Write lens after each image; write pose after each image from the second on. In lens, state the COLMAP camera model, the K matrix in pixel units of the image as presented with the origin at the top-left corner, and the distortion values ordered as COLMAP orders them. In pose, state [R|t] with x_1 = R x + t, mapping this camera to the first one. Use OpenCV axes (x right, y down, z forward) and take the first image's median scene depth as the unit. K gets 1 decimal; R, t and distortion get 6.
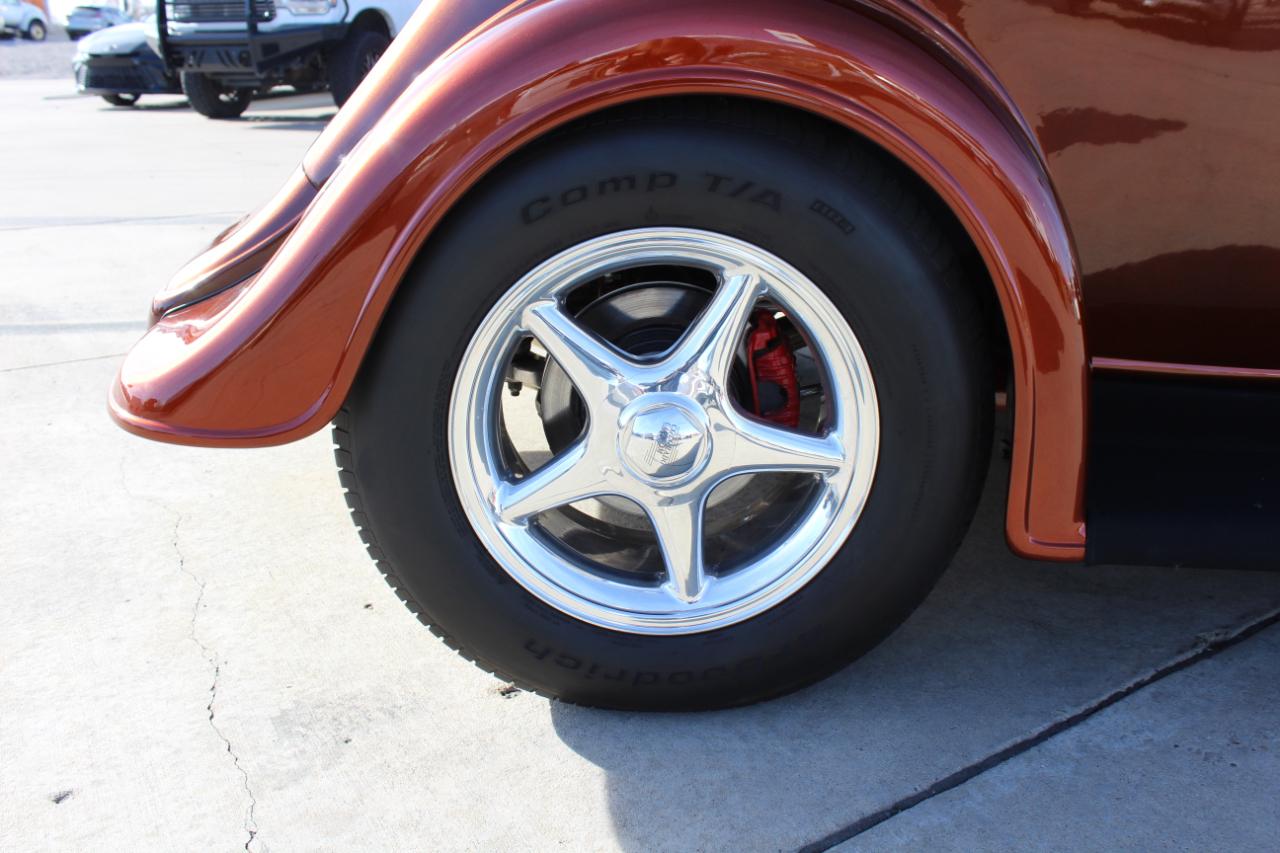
lens RADIAL K [[1134.3, 0, 640.6], [0, 1134.3, 444.7], [0, 0, 1]] dist [-0.074142, 0.005677]
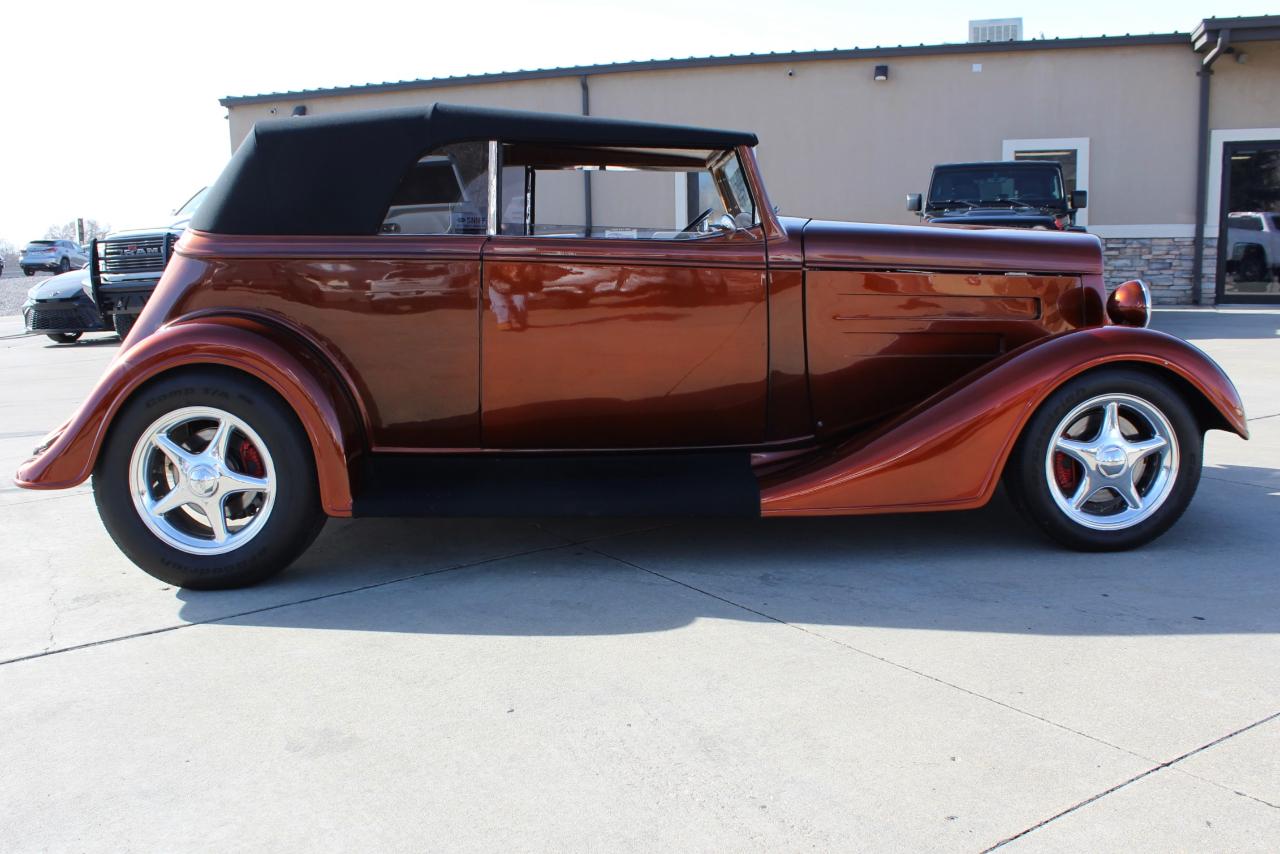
lens RADIAL K [[1294.6, 0, 638.3], [0, 1294.6, 493.2], [0, 0, 1]] dist [-0.210951, 0.240036]
pose [[0.998690, -0.050393, -0.008914, 1.117528], [0.048711, 0.989475, -0.136262, 0.504357], [0.015687, 0.135649, 0.990633, -2.080132]]
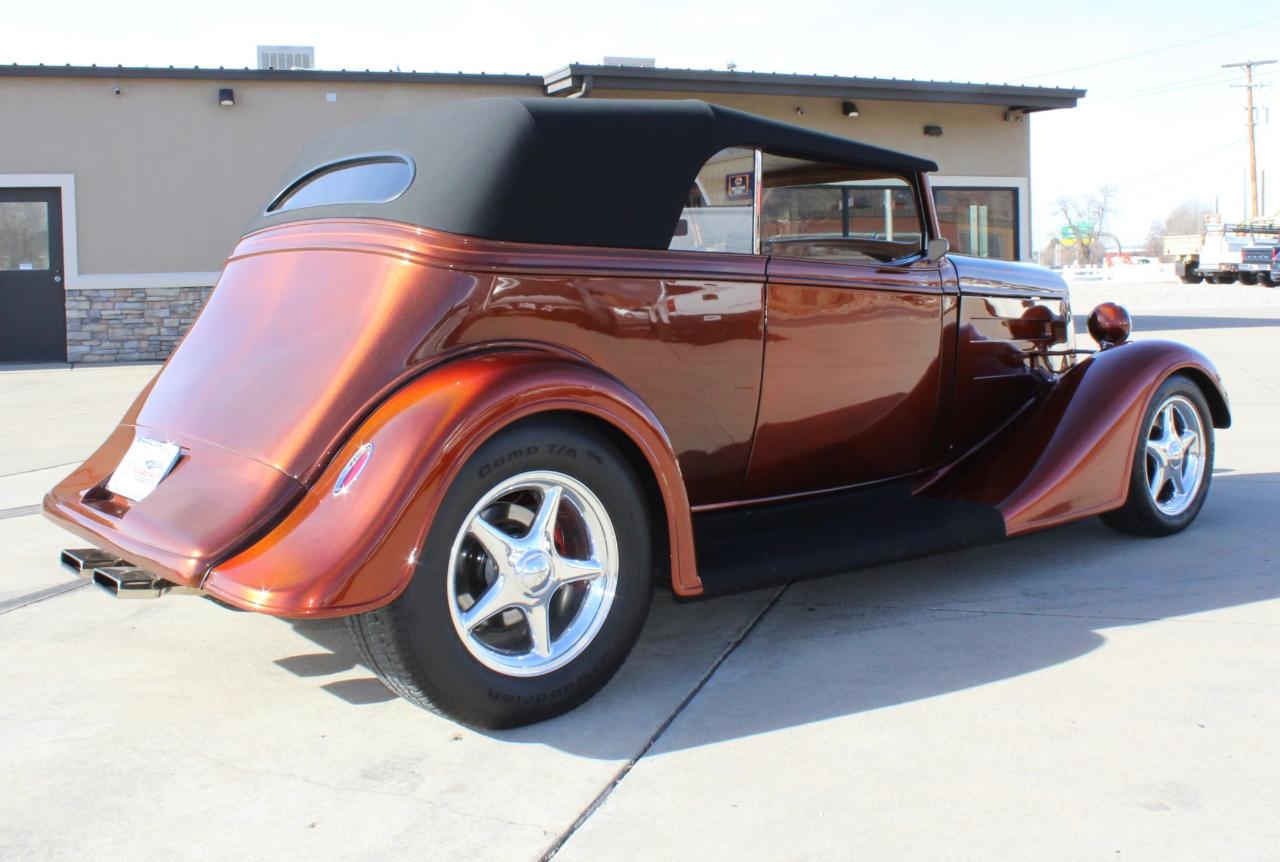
lens RADIAL K [[1446.1, 0, 684.0], [0, 1446.1, 378.4], [0, 0, 1]] dist [-0.182064, 0.166241]
pose [[0.756776, -0.089420, 0.647530, -1.421835], [0.249971, 0.954895, -0.160279, 0.143850], [-0.603991, 0.283159, 0.744994, -1.198628]]
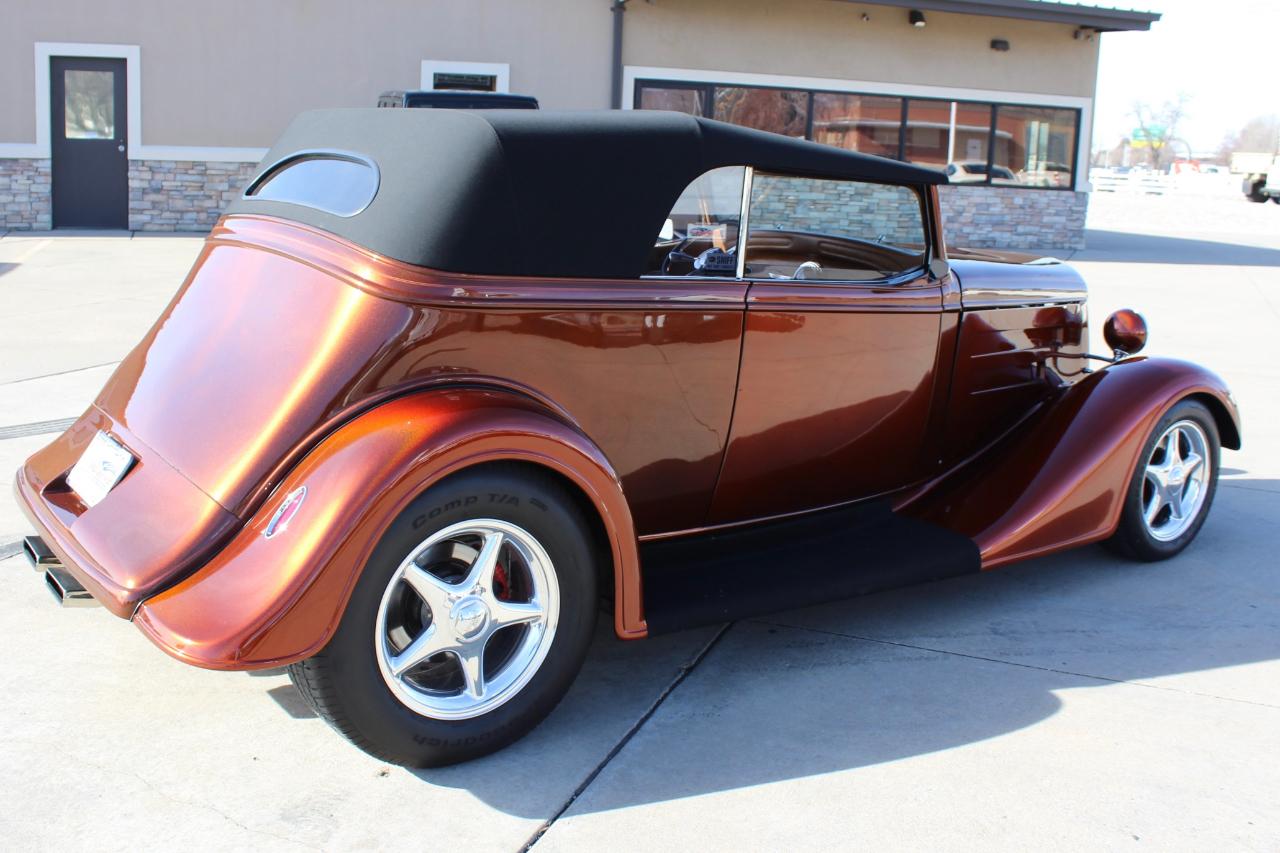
lens RADIAL K [[1399.2, 0, 639.9], [0, 1399.2, 427.1], [0, 0, 1]] dist [-0.182101, 0.179115]
pose [[0.809665, -0.114893, 0.575537, -1.119178], [0.172243, 0.983986, -0.045880, -0.174643], [-0.561048, 0.136280, 0.816488, -1.244916]]
